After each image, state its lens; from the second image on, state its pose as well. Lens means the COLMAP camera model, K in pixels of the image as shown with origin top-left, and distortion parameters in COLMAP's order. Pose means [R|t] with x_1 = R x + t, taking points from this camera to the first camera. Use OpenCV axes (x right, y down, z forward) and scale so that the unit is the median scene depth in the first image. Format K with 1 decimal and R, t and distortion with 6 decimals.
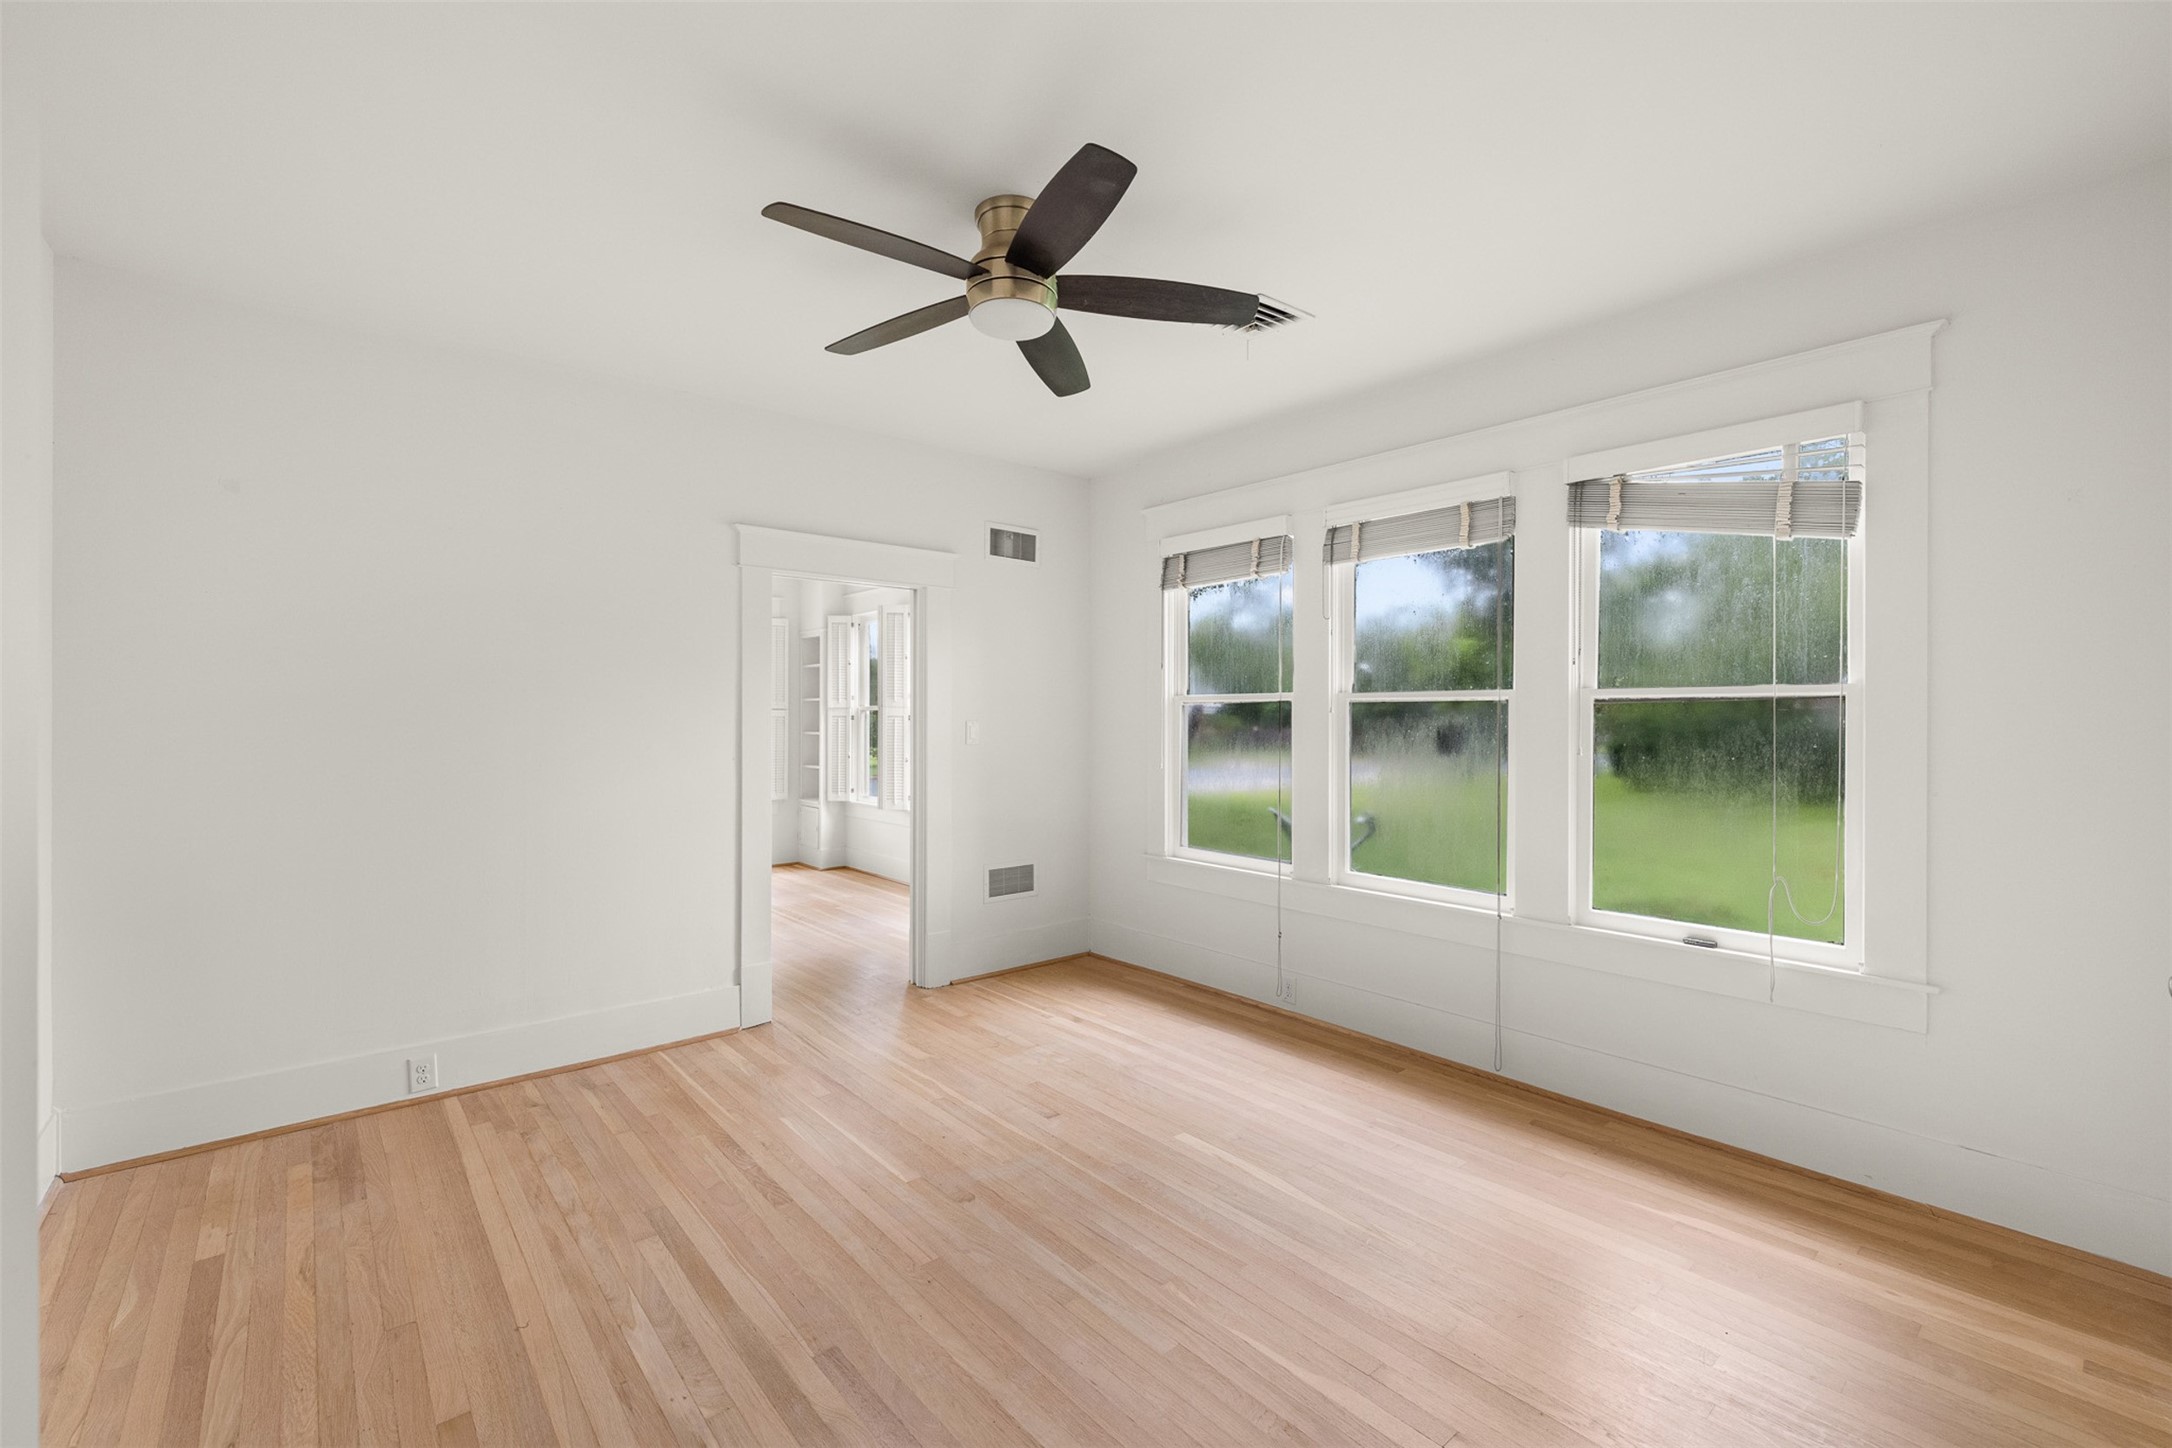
lens RADIAL K [[931.3, 0, 1078.2], [0, 931.3, 753.4], [0, 0, 1]] dist [-0.001064, 0.000816]
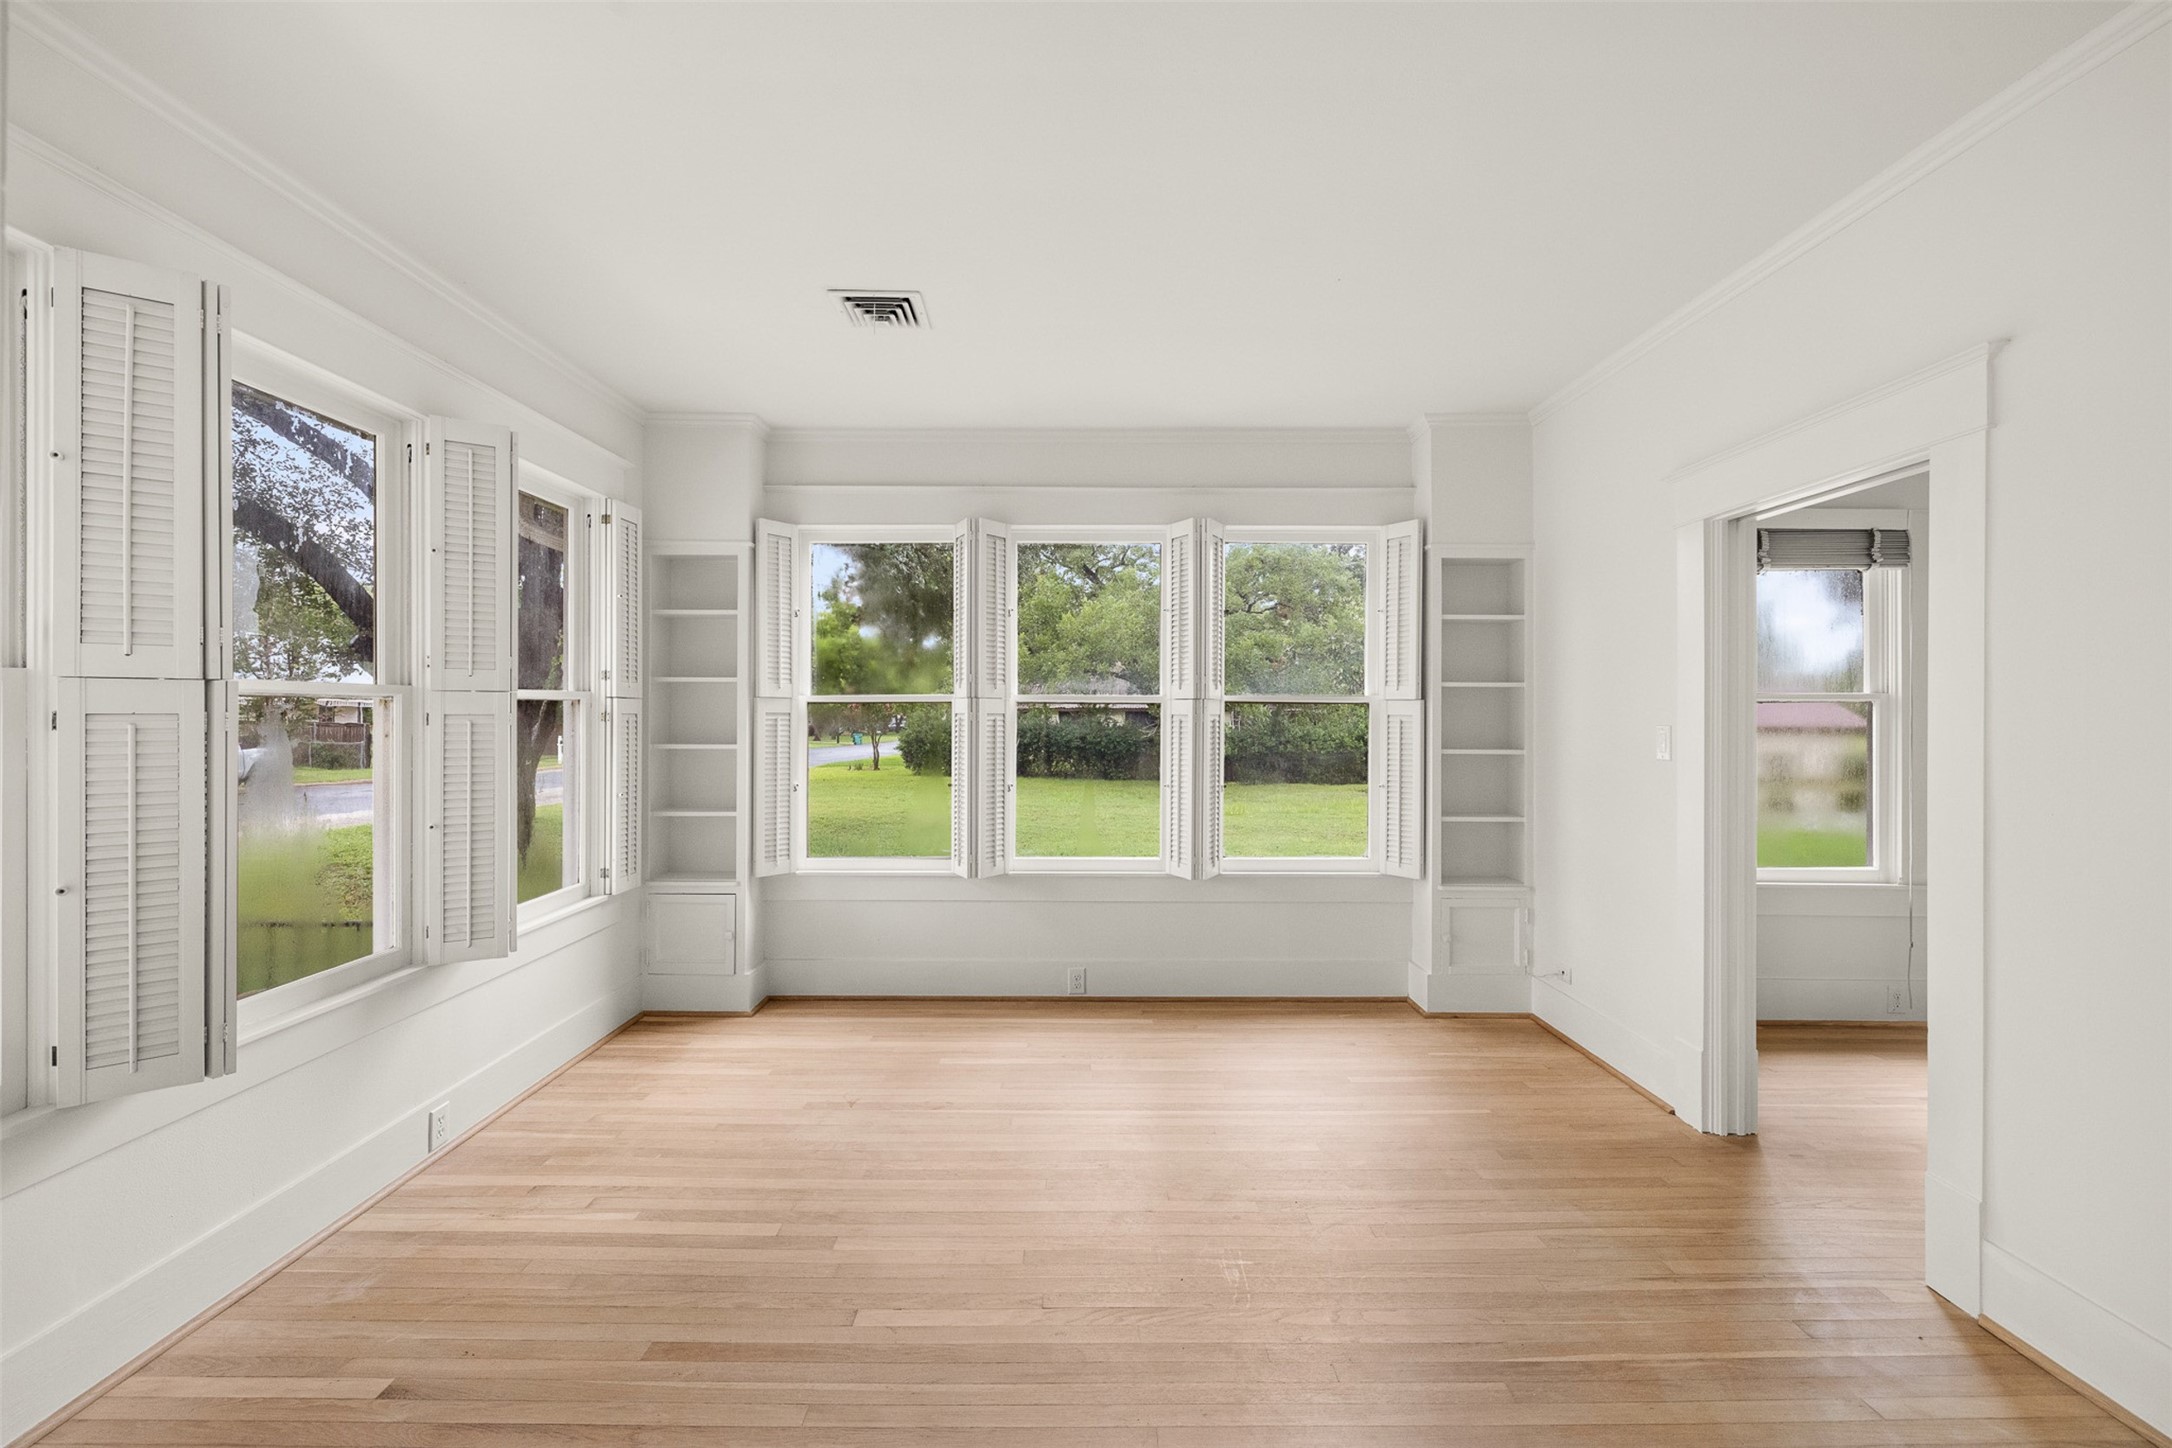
lens RADIAL K [[931.3, 0, 1078.2], [0, 931.3, 753.4], [0, 0, 1]] dist [-0.001064, 0.000816]
pose [[0.635504, -0.023468, 0.771741, -0.553134], [0.023212, 0.999667, 0.011285, -0.019118], [-0.771749, 0.010742, 0.635837, 0.535062]]
